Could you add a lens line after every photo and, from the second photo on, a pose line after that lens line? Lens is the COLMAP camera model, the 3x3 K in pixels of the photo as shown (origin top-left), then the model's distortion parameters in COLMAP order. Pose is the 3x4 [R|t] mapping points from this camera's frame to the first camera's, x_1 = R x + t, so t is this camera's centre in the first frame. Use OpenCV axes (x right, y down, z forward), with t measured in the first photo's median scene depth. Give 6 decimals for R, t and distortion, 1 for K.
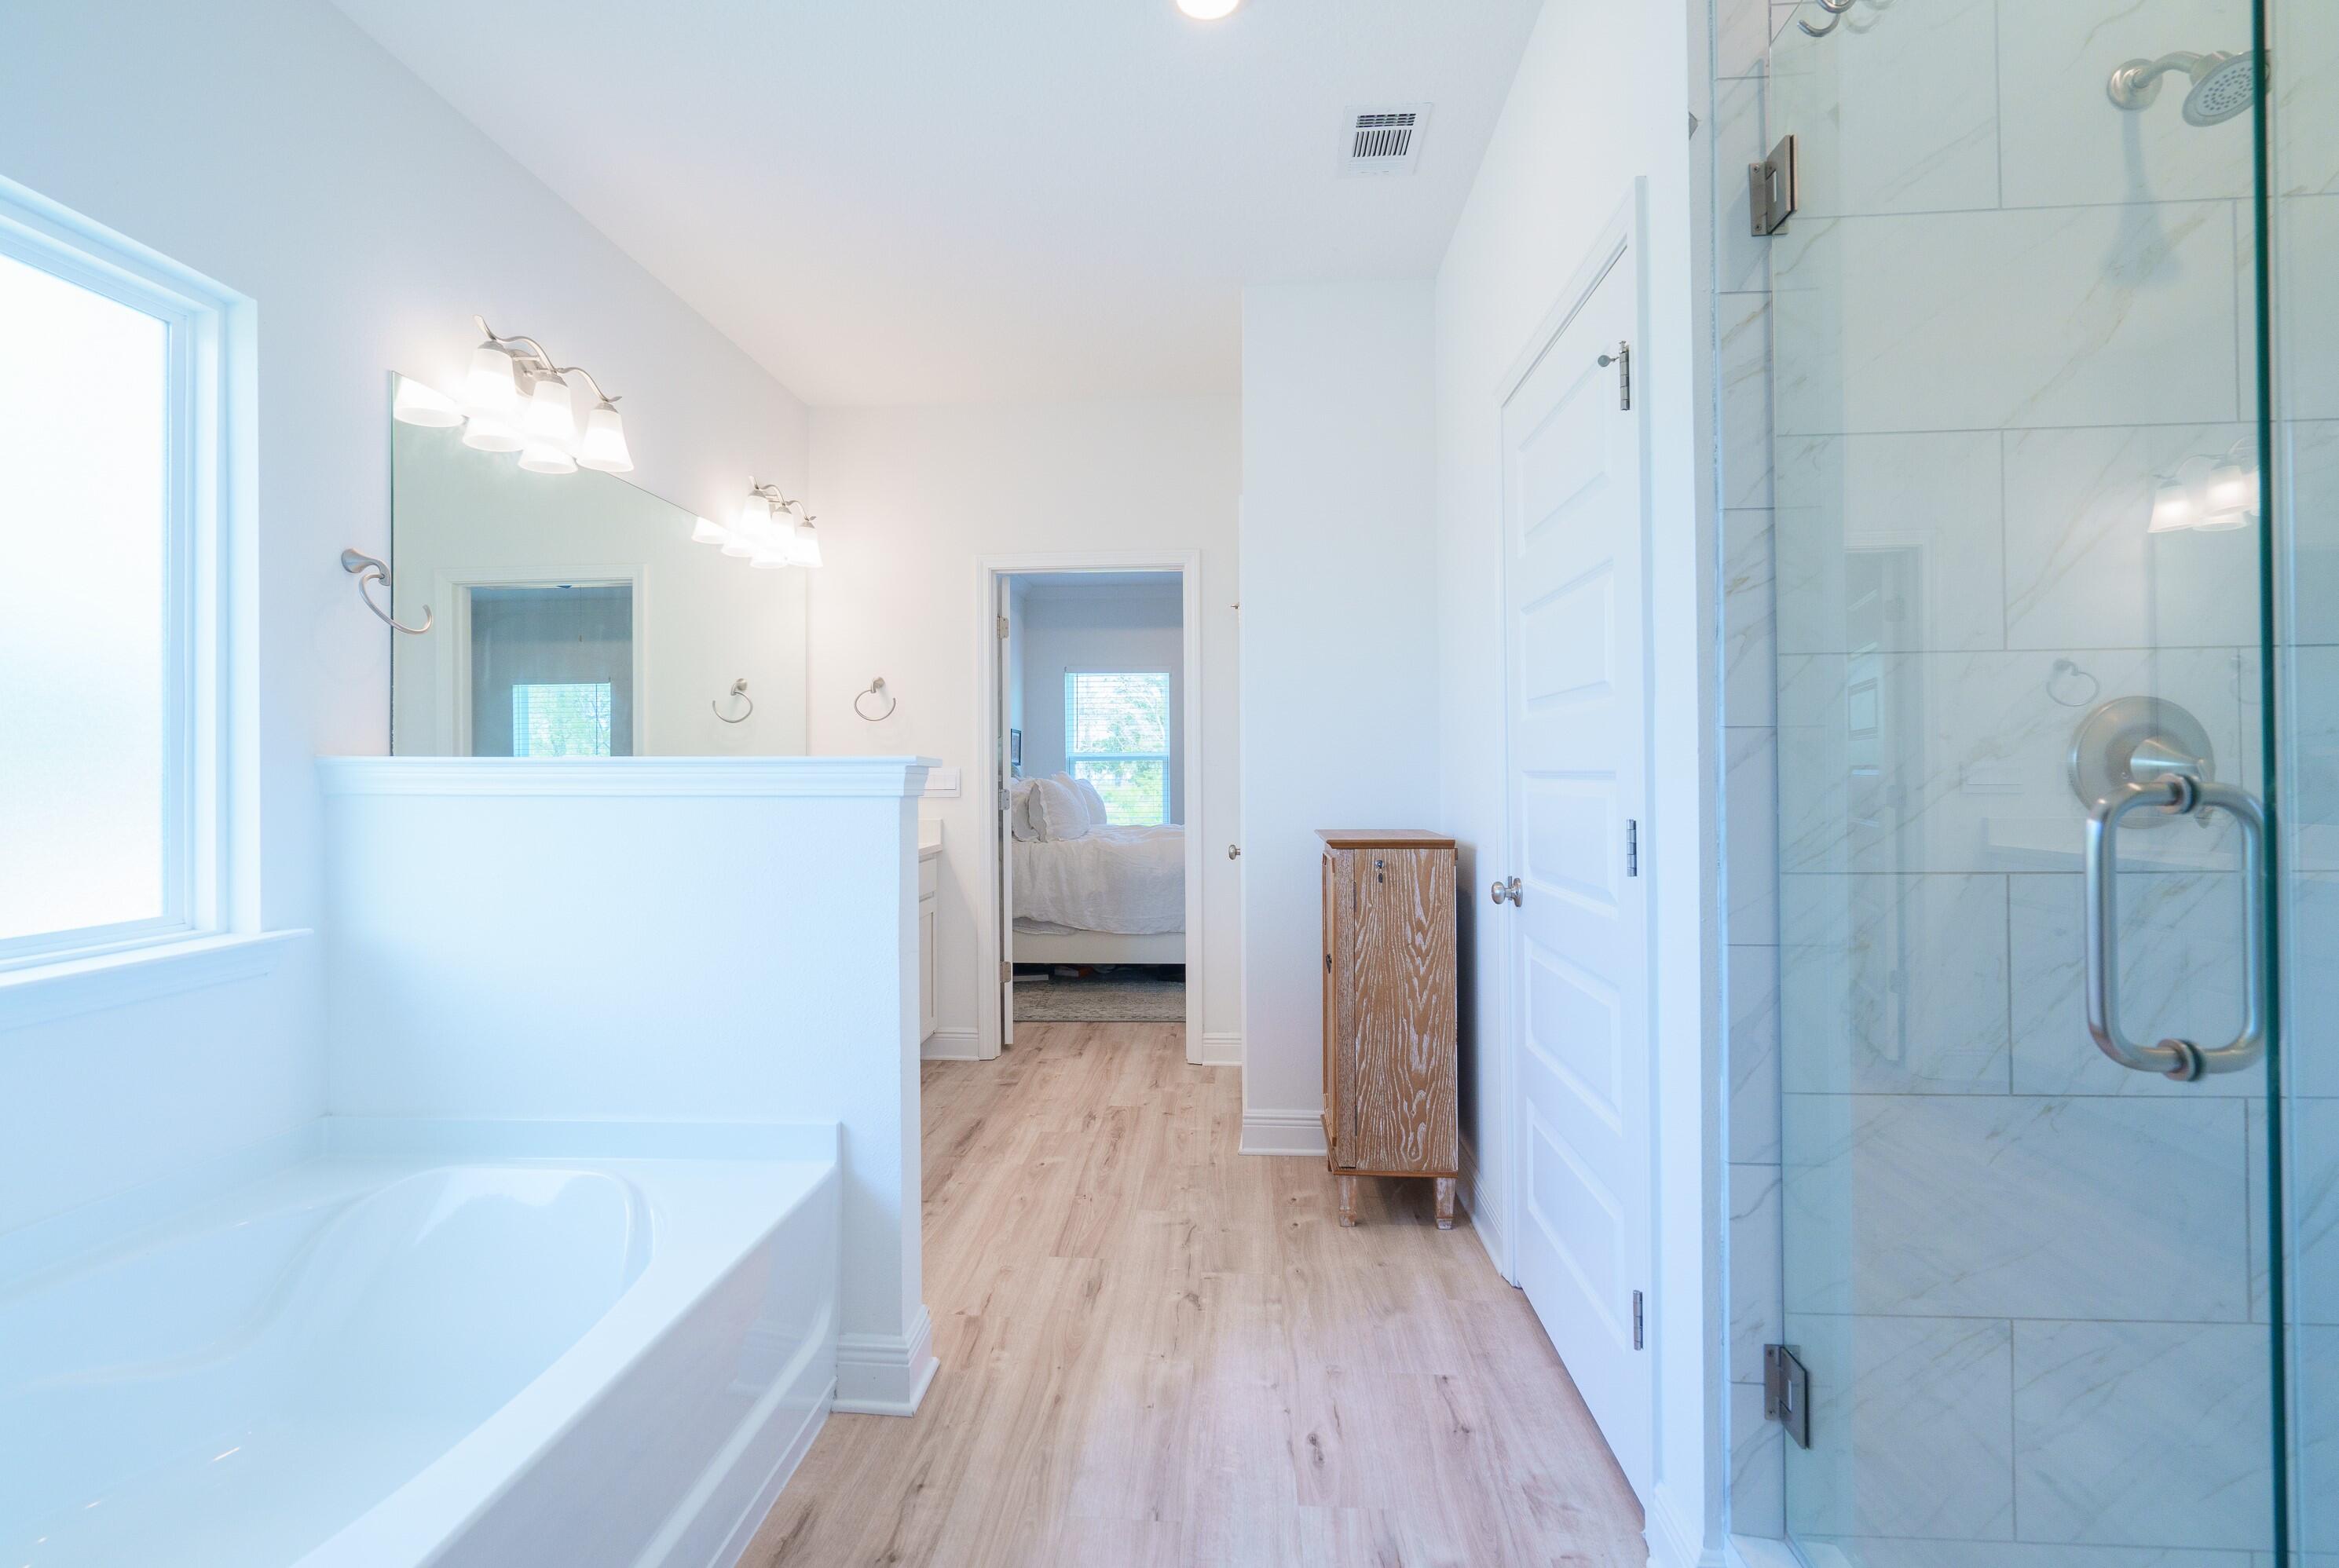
lens RADIAL K [[1067.3, 0, 1165.4], [0, 1067.3, 773.3], [0, 0, 1]] dist [-0.001466, -0.000485]
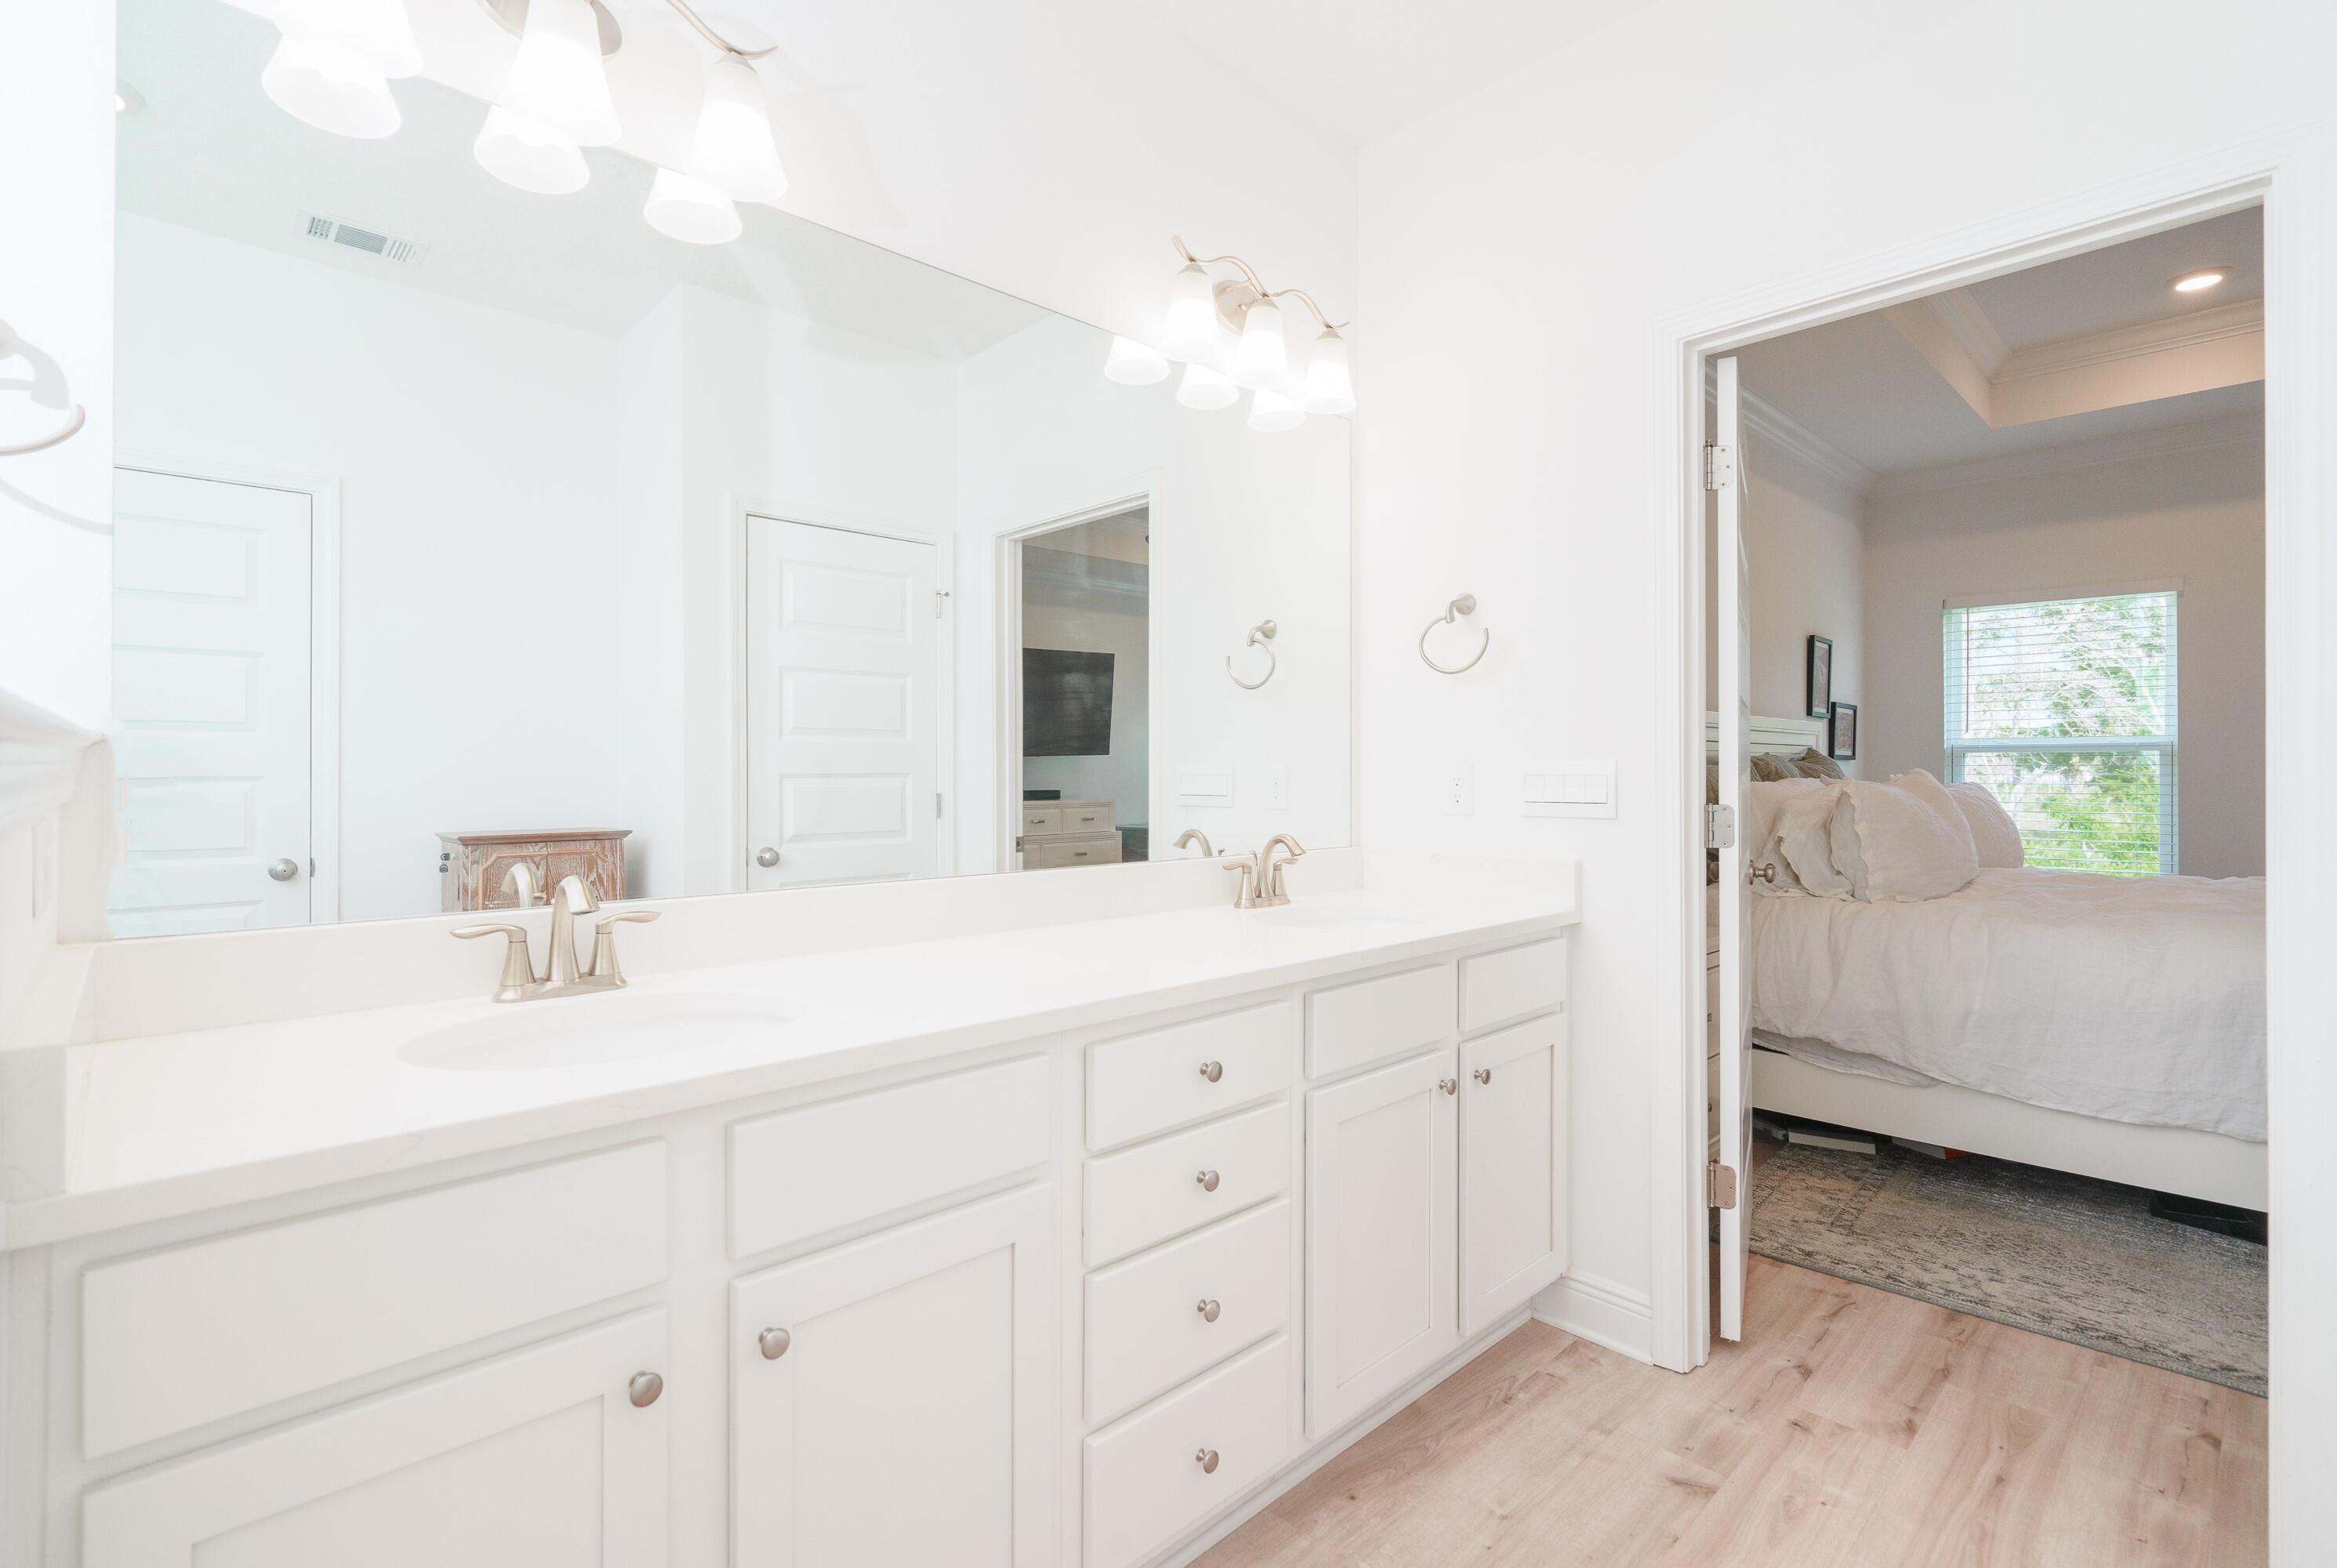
lens RADIAL K [[1066.6, 0, 1164.4], [0, 1066.6, 773.3], [0, 0, 1]] dist [-0.001466, -0.000485]
pose [[0.732204, 0.005282, -0.681064, -0.010658], [-0.004200, 0.999986, 0.003240, 0.001310], [0.681072, 0.000488, 0.732216, 0.539051]]
